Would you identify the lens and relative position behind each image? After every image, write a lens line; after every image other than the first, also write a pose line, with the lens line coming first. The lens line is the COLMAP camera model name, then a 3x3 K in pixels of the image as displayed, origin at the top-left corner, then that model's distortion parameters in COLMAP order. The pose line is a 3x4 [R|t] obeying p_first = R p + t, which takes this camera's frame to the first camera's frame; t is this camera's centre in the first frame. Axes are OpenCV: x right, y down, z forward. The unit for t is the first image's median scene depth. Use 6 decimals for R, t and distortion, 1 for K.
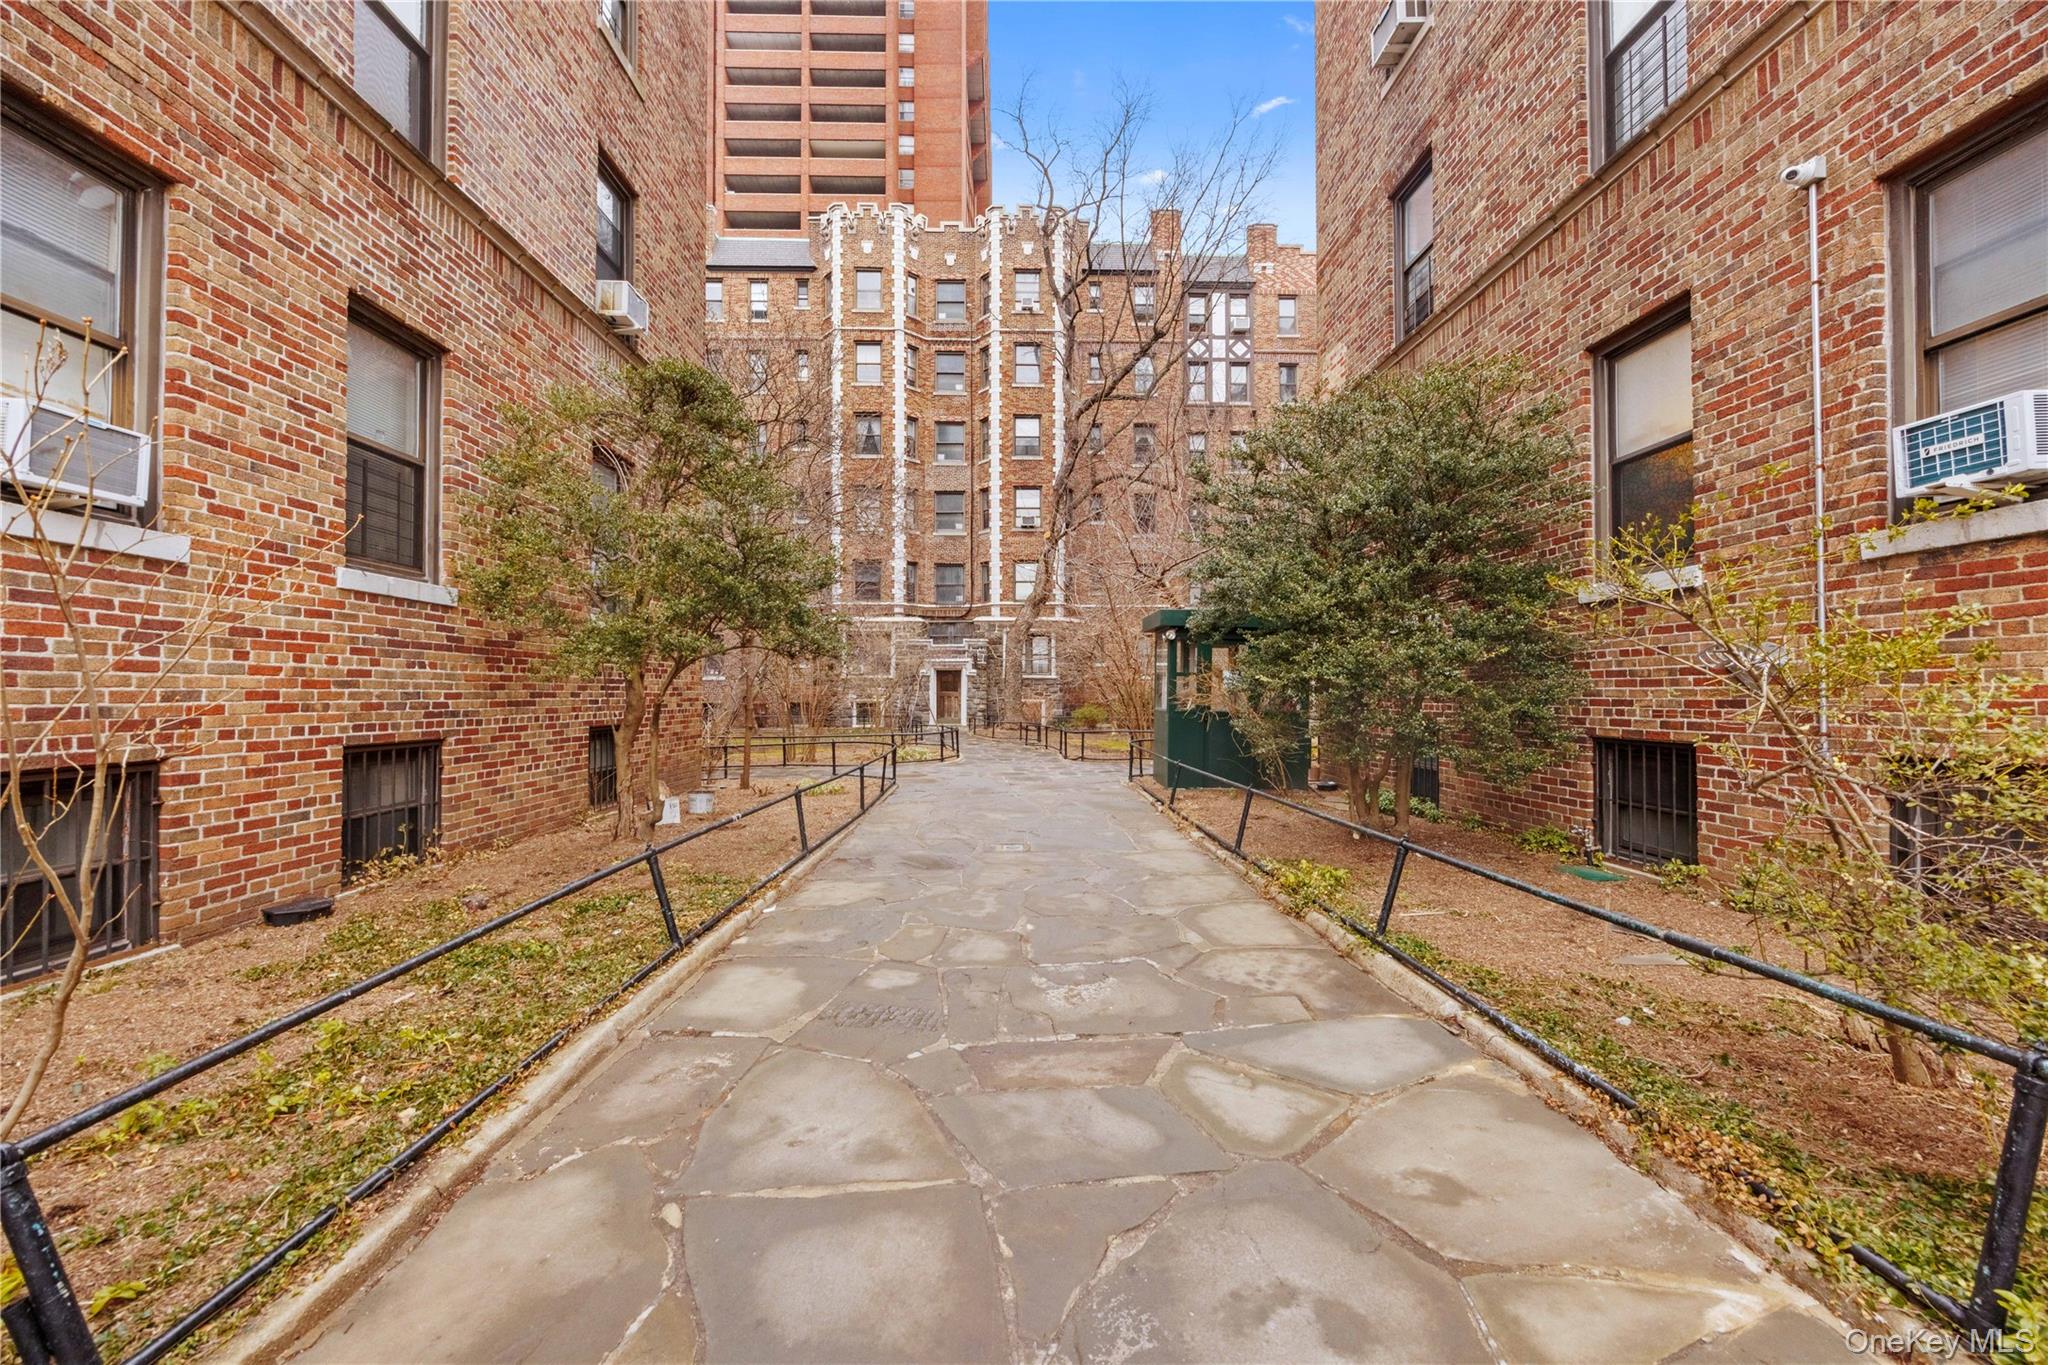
lens RADIAL K [[800.9, 0, 1016.8], [0, 800.9, 679.0], [0, 0, 1]] dist [-0.001113, -0.000369]
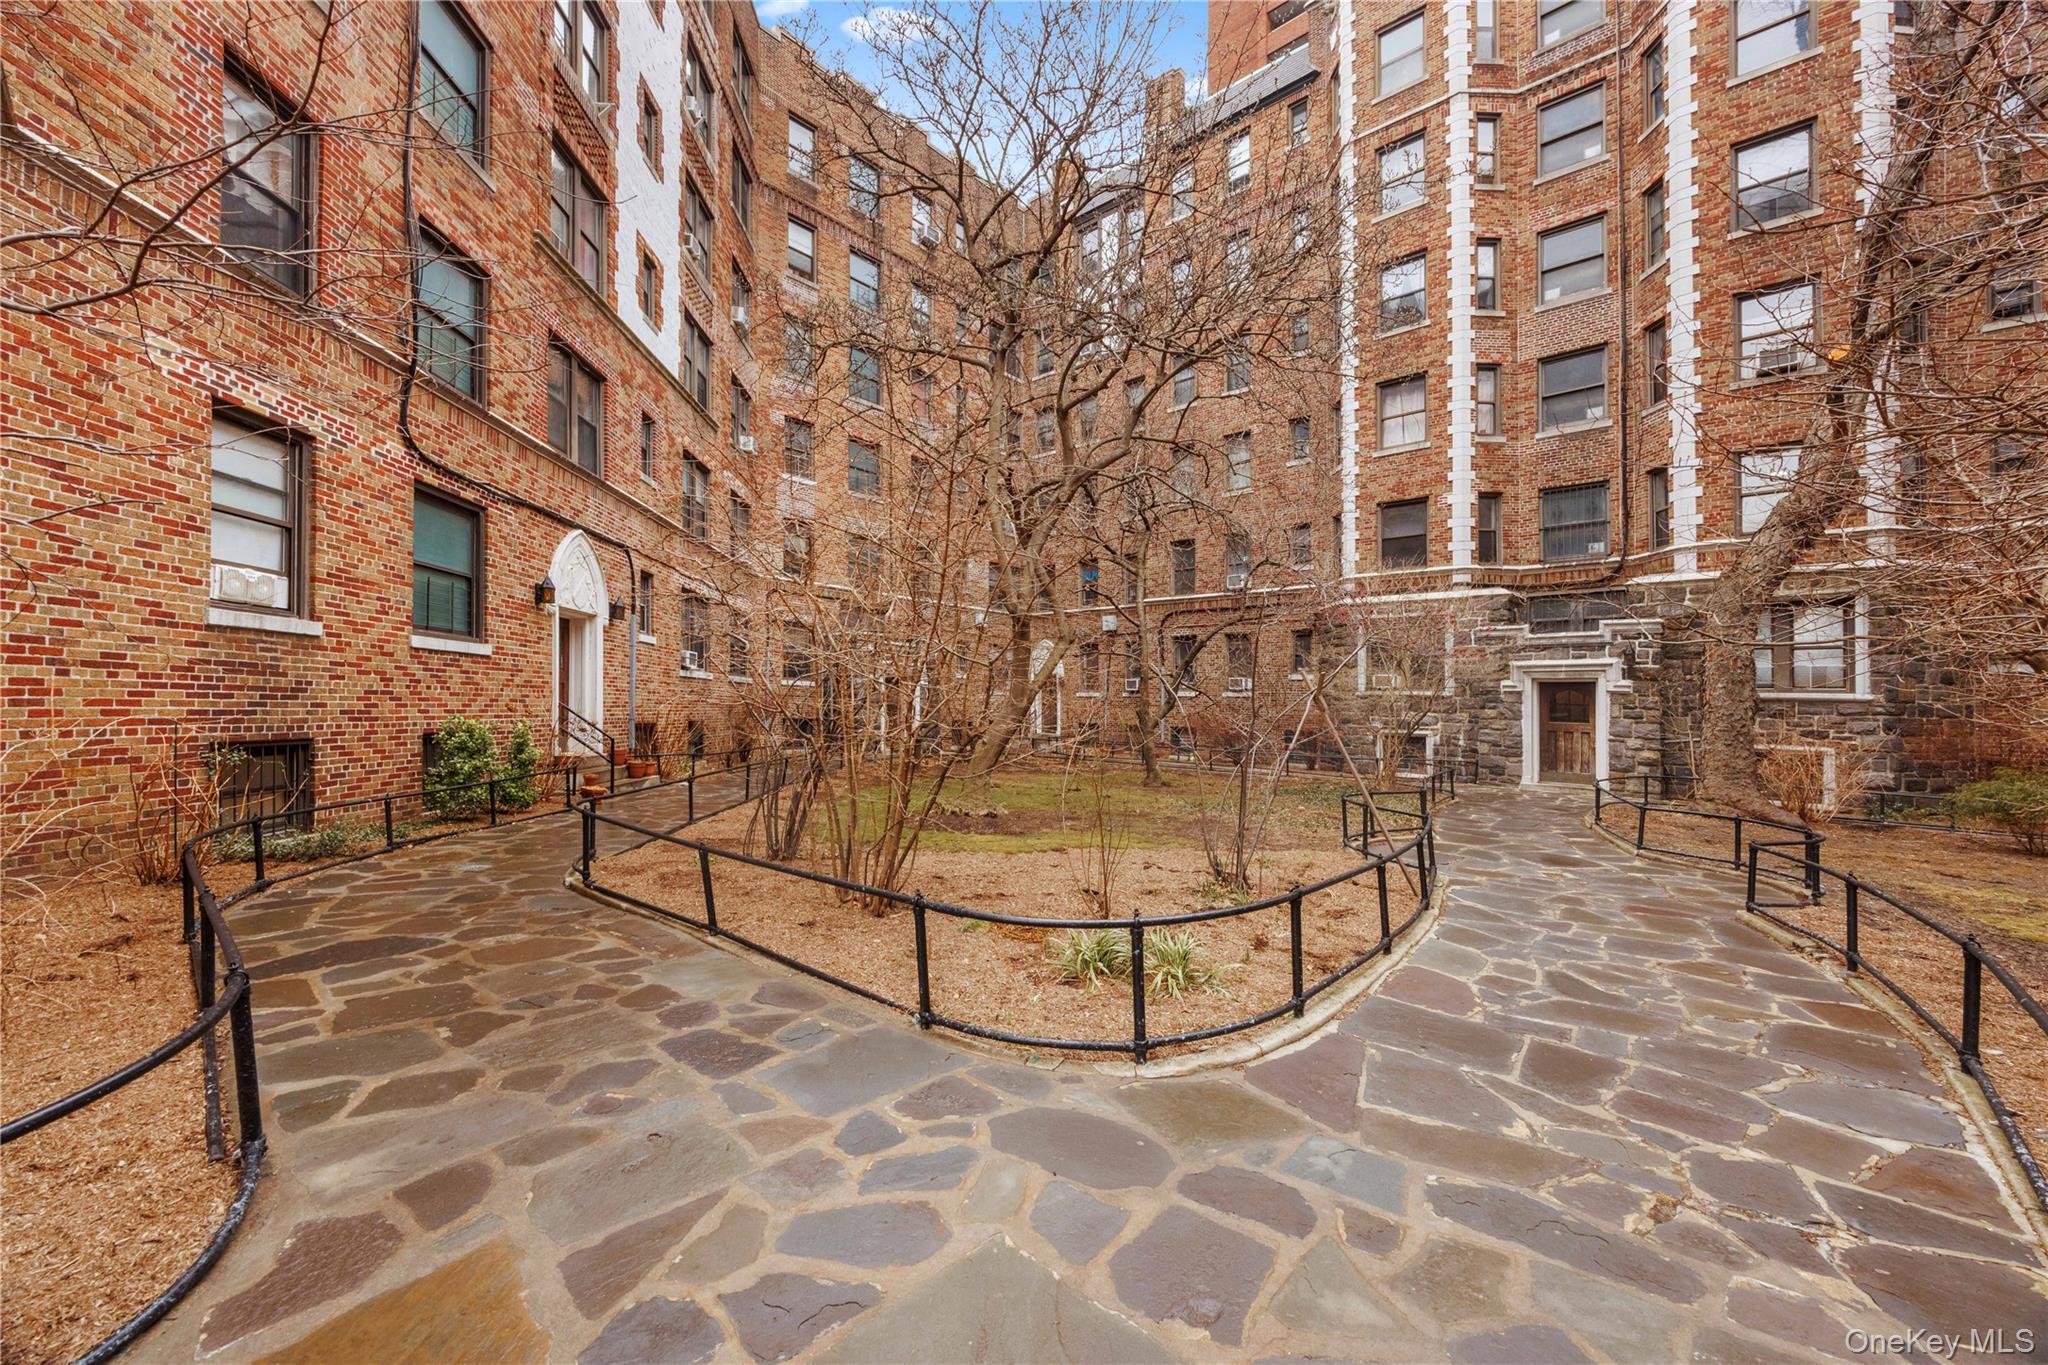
lens RADIAL K [[797.0, 0, 980.0], [0, 797.0, 696.6], [0, 0, 1]] dist [-0.002471, 0.000026]
pose [[0.707584, -0.004585, -0.706615, 0.011976], [0.001332, 0.999986, -0.005154, 0.000763], [0.706628, 0.002706, 0.707580, 0.346905]]
